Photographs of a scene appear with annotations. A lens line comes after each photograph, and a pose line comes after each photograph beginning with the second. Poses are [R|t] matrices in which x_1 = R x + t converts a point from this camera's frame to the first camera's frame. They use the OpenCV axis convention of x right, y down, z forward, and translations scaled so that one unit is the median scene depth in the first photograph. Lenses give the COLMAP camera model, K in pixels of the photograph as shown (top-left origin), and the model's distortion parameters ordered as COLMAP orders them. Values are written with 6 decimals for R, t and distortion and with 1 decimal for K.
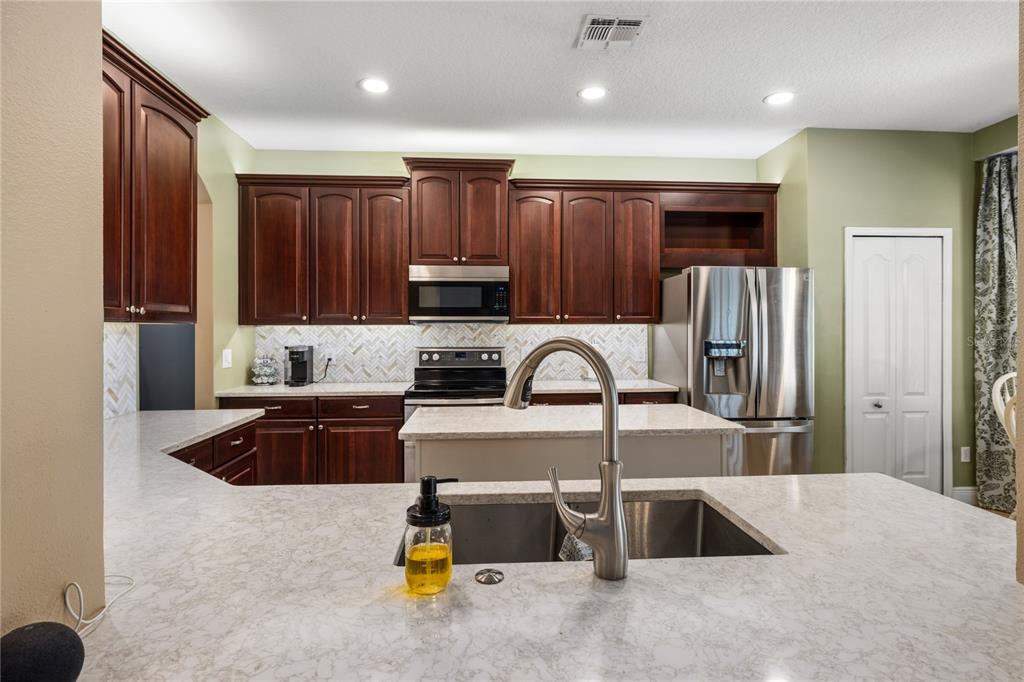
lens RADIAL K [[523.6, 0, 509.8], [0, 523.6, 333.3], [0, 0, 1]] dist [-0.000506, -0.000917]
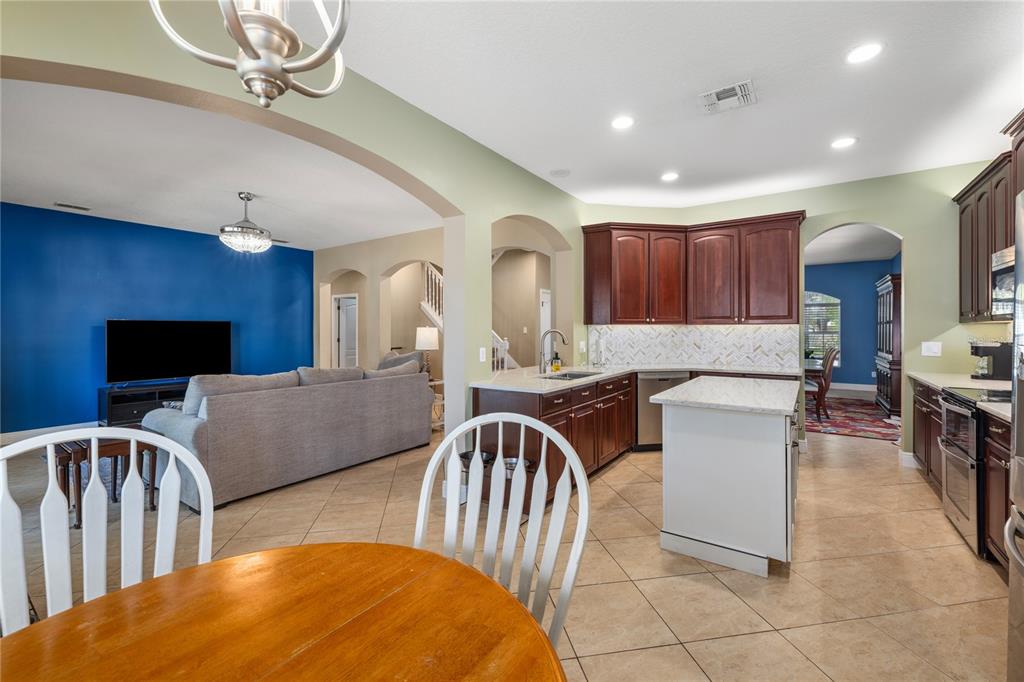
lens RADIAL K [[429.6, 0, 511.2], [0, 429.6, 330.0], [0, 0, 1]] dist [-0.003904, 0.001517]
pose [[-0.621620, 0.002037, -0.783316, 0.880140], [-0.002401, 0.999987, 0.004506, -0.000844], [0.783315, 0.004682, -0.621607, 0.796830]]
